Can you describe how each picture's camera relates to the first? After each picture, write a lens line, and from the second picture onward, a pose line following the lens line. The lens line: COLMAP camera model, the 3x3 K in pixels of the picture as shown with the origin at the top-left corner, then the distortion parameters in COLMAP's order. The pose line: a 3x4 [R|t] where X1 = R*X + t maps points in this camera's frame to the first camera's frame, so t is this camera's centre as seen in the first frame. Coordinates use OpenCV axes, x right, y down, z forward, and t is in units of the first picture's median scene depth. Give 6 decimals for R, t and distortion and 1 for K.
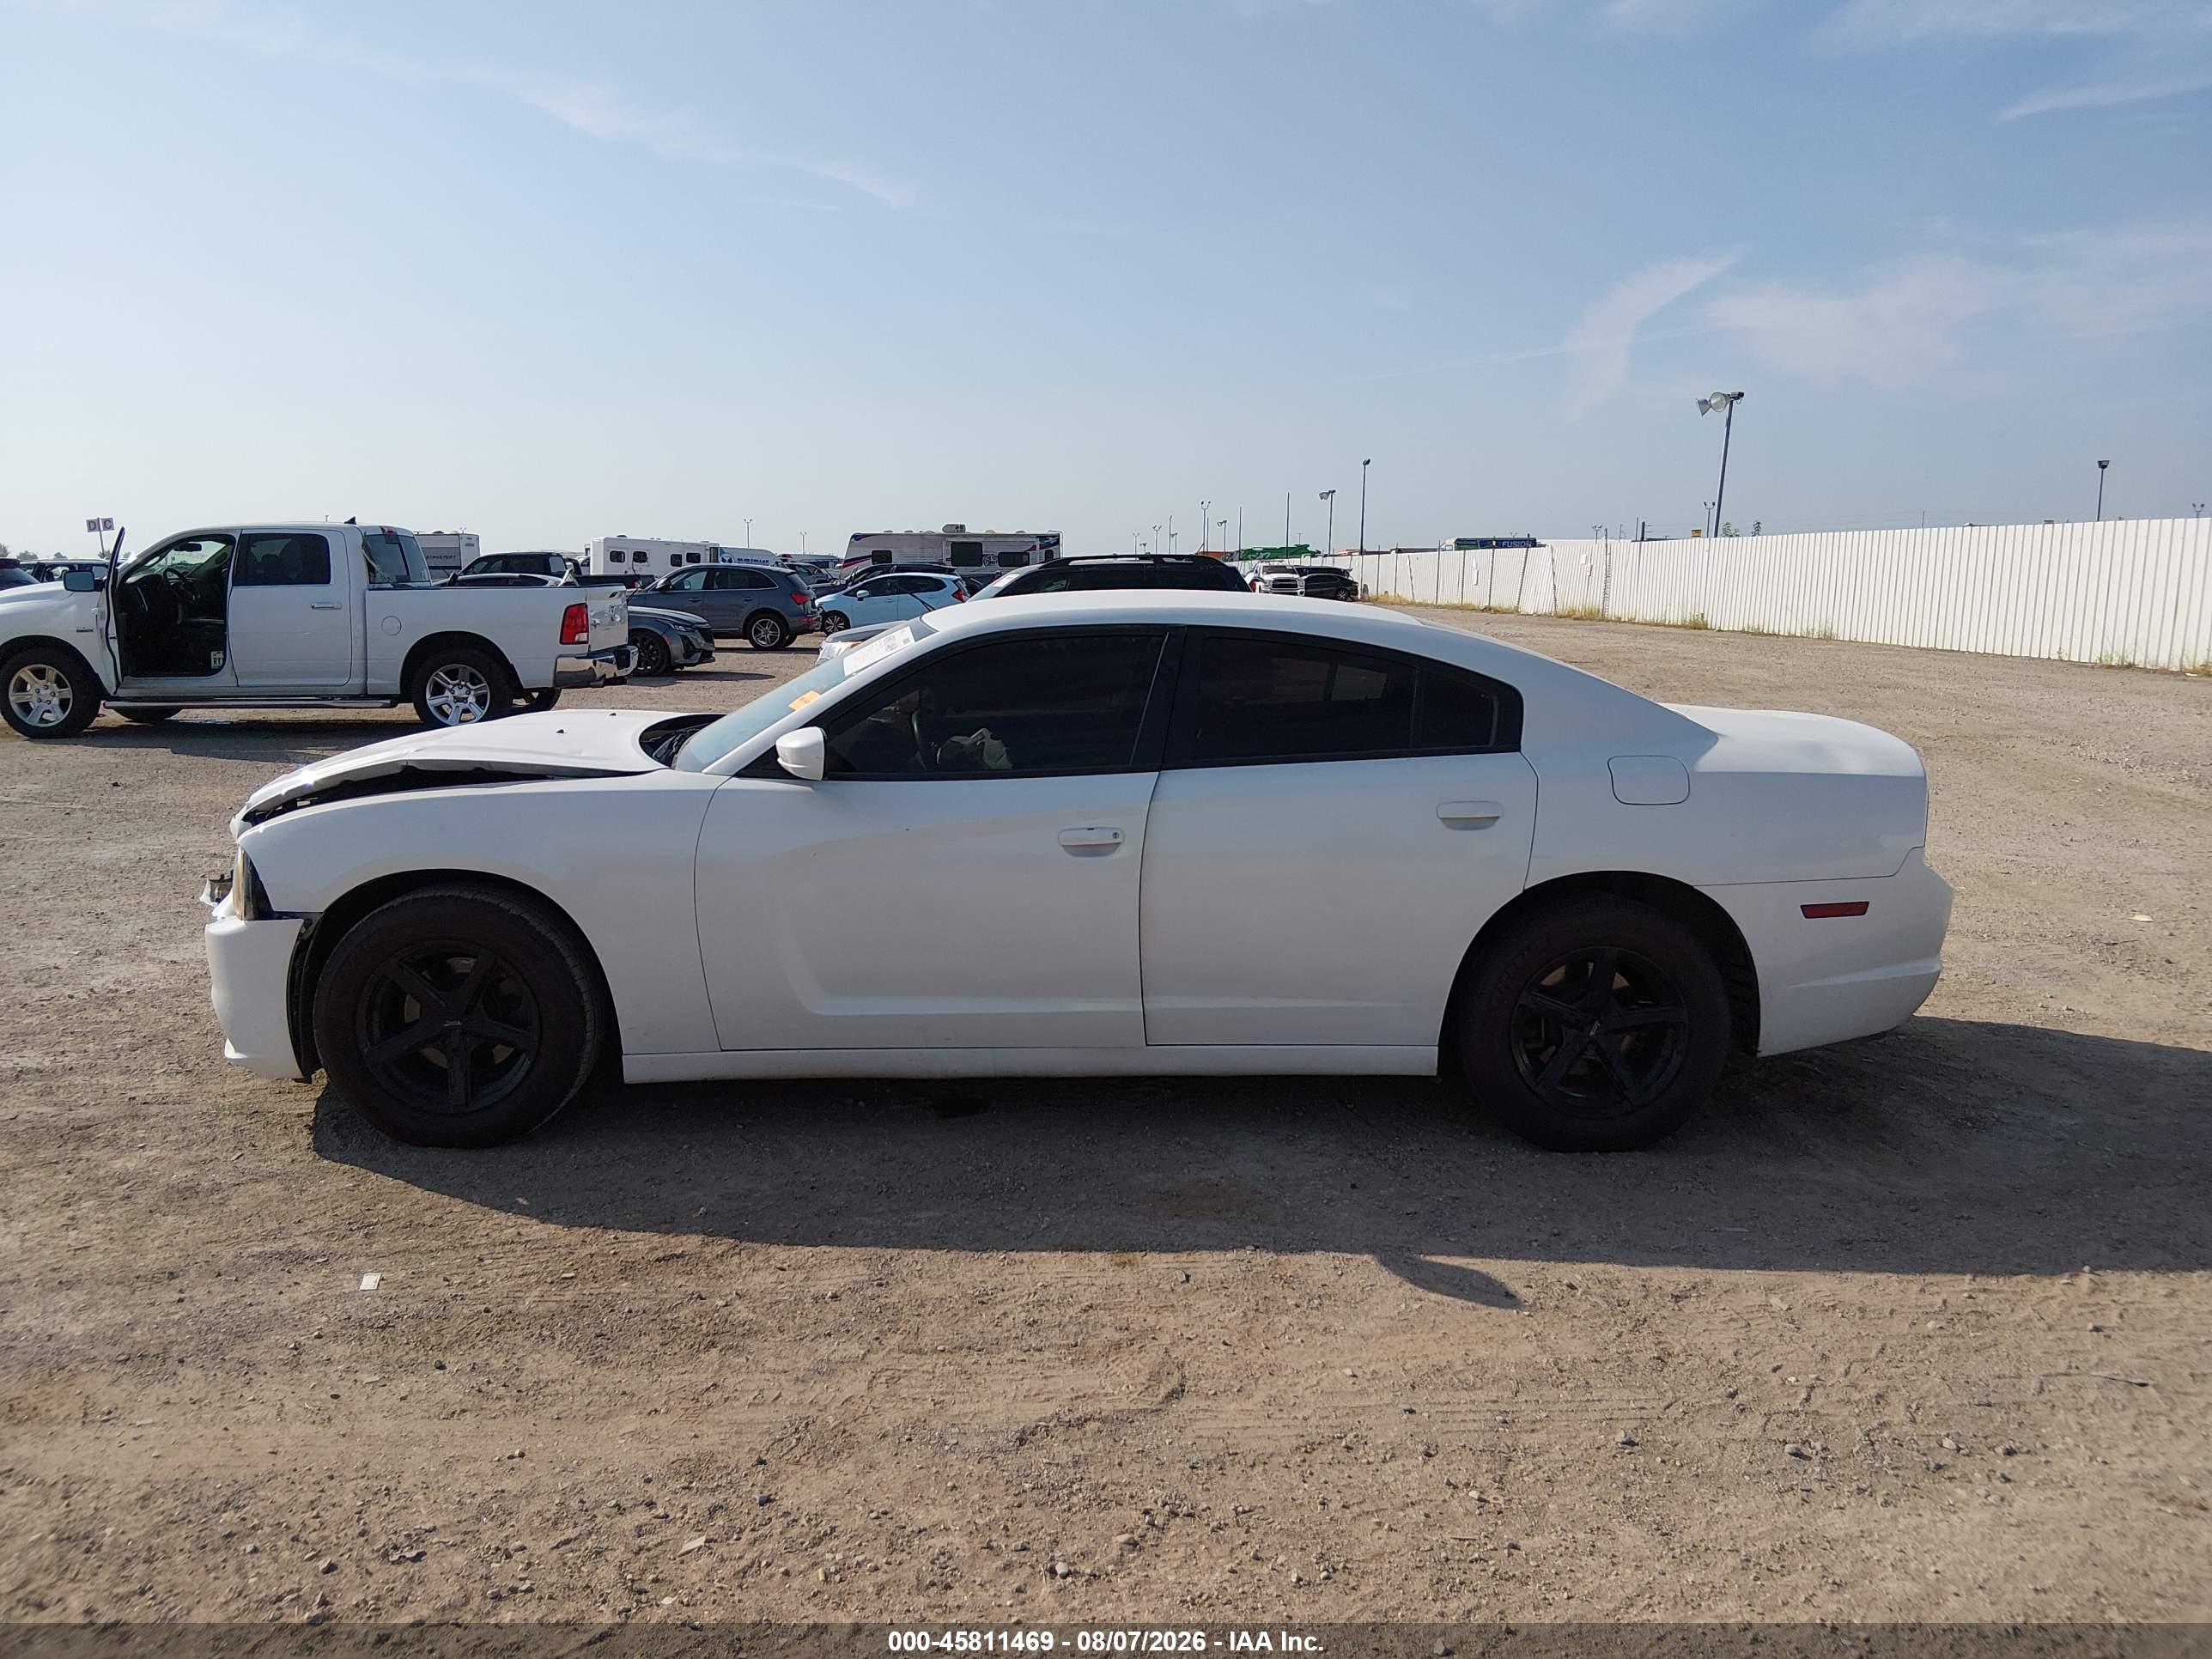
lens RADIAL K [[1665.5, 0, 1106.0], [0, 1665.5, 829.5], [0, 0, 1]] dist [0.096393, -0.174941]
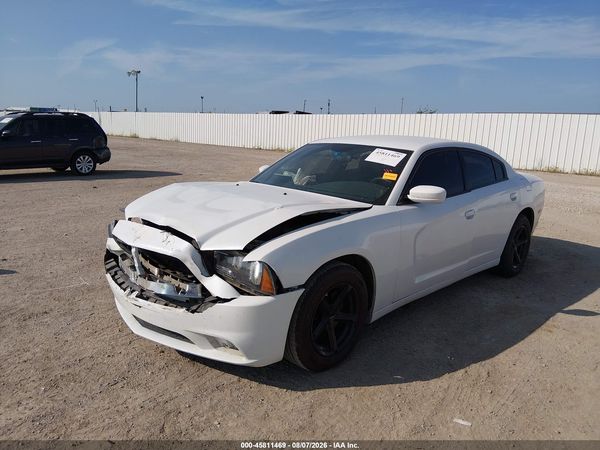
lens RADIAL K [[453.0, 0, 298.8], [0, 453.0, 220.5], [0, 0, 1]] dist [0.102176, -0.185312]
pose [[0.716648, -0.116128, 0.687699, -0.855531], [0.073059, 0.993115, 0.091567, -0.086846], [-0.693598, -0.015378, 0.720198, 0.565682]]
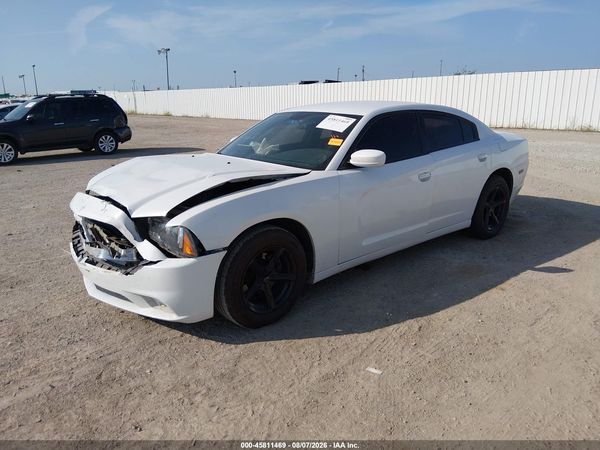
lens RADIAL K [[451.8, 0, 300.0], [0, 451.8, 225.0], [0, 0, 1]] dist [0.096393, -0.174941]
pose [[0.768207, -0.185291, 0.612801, -0.760670], [0.114192, 0.981509, 0.153625, -0.065742], [-0.629935, -0.048039, 0.775161, 0.436855]]
